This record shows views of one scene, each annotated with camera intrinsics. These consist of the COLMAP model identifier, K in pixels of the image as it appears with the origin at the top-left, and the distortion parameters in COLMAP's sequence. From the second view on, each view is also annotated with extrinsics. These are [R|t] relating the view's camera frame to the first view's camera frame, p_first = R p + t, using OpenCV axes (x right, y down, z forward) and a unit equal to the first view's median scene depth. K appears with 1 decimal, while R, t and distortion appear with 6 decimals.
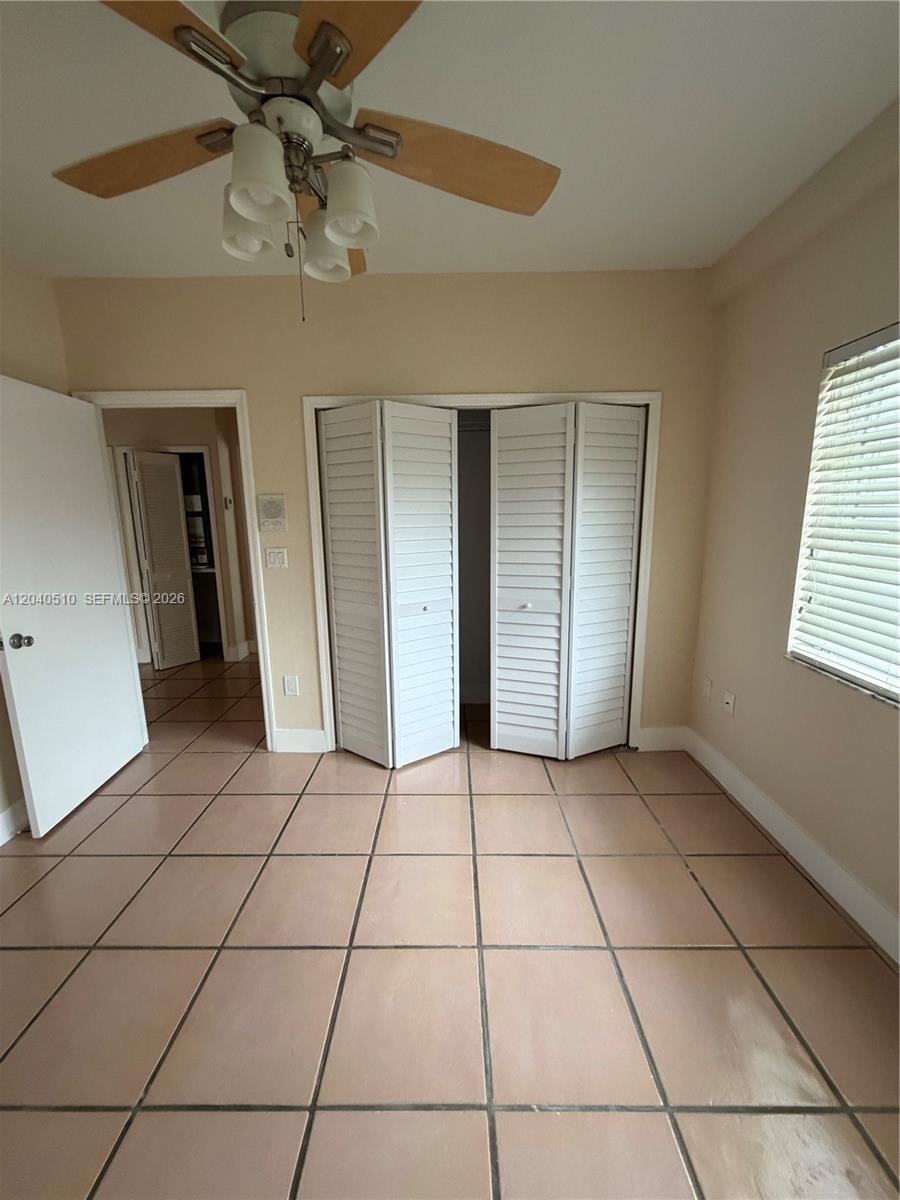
lens RADIAL K [[475.7, 0, 448.4], [0, 475.7, 598.7], [0, 0, 1]] dist [-0.002065, -0.000200]
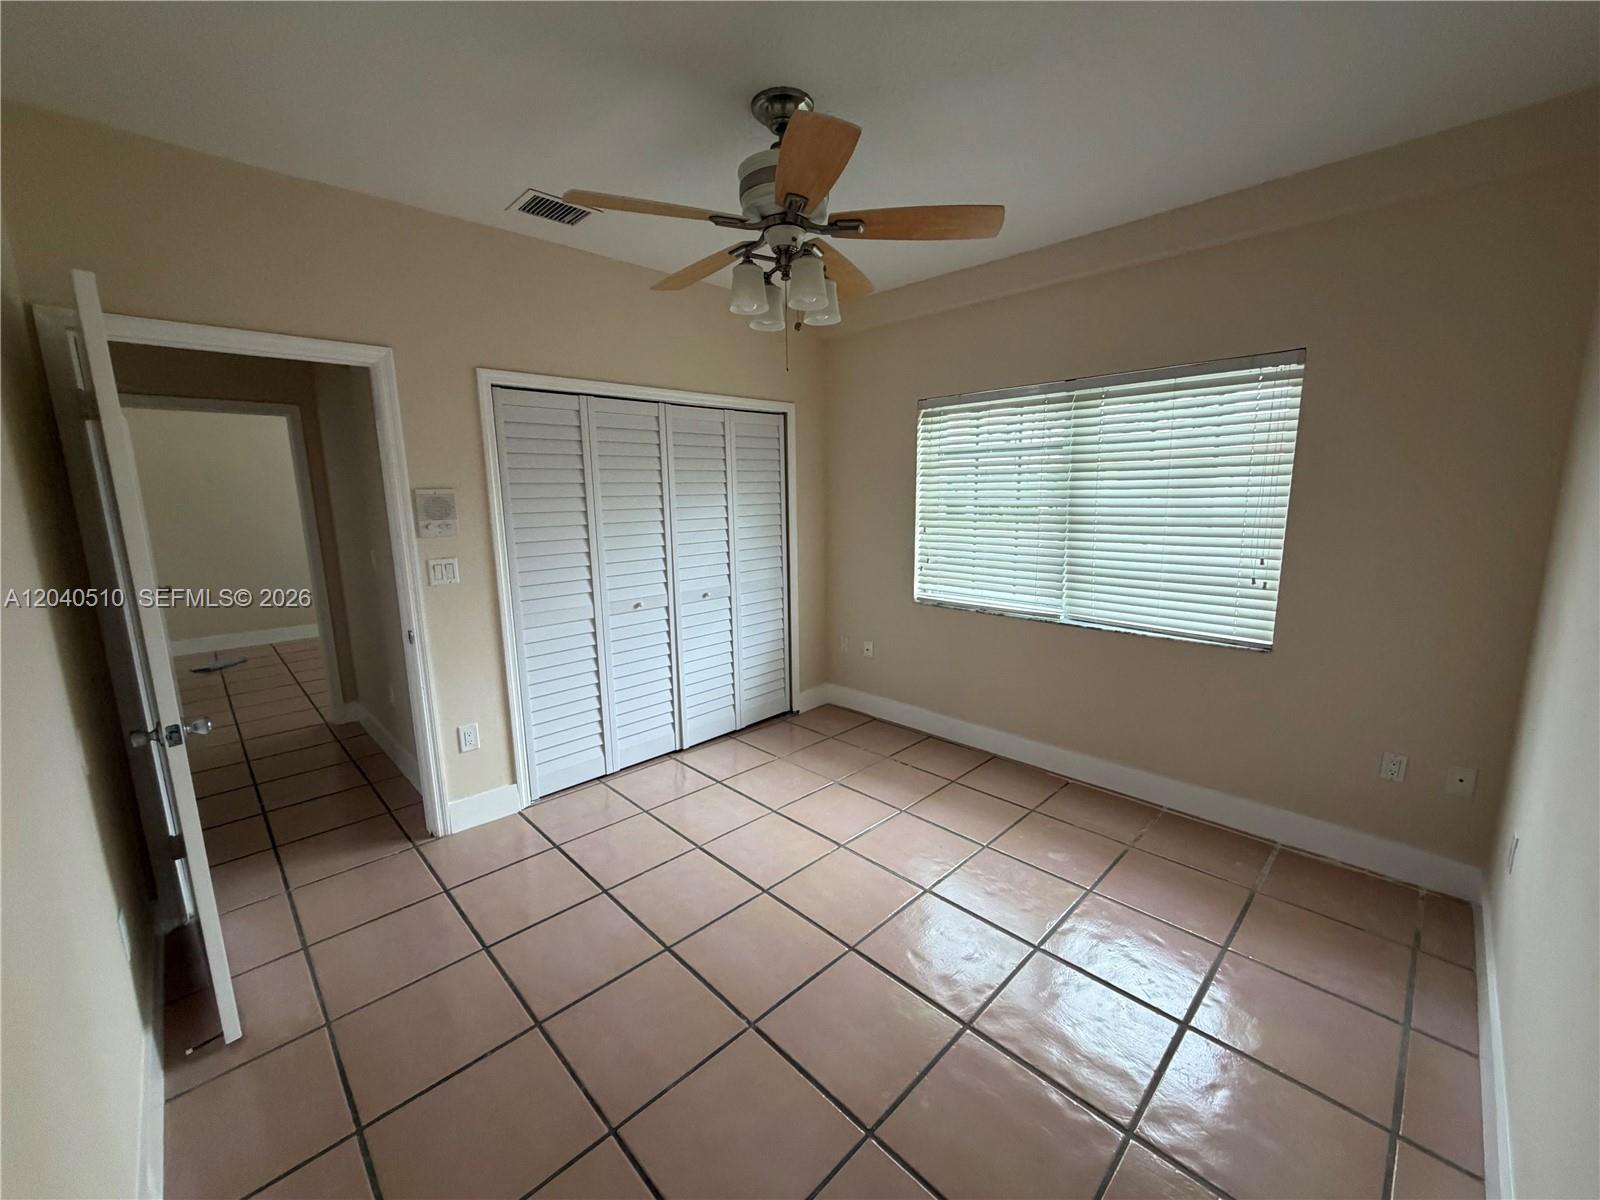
lens RADIAL K [[634.3, 0, 801.9], [0, 634.3, 604.9], [0, 0, 1]] dist [-0.002065, -0.000200]
pose [[0.710350, -0.125668, 0.692539, -0.739582], [0.136707, 0.989828, 0.039391, 0.005964], [-0.690445, 0.066693, 0.720304, -0.133467]]
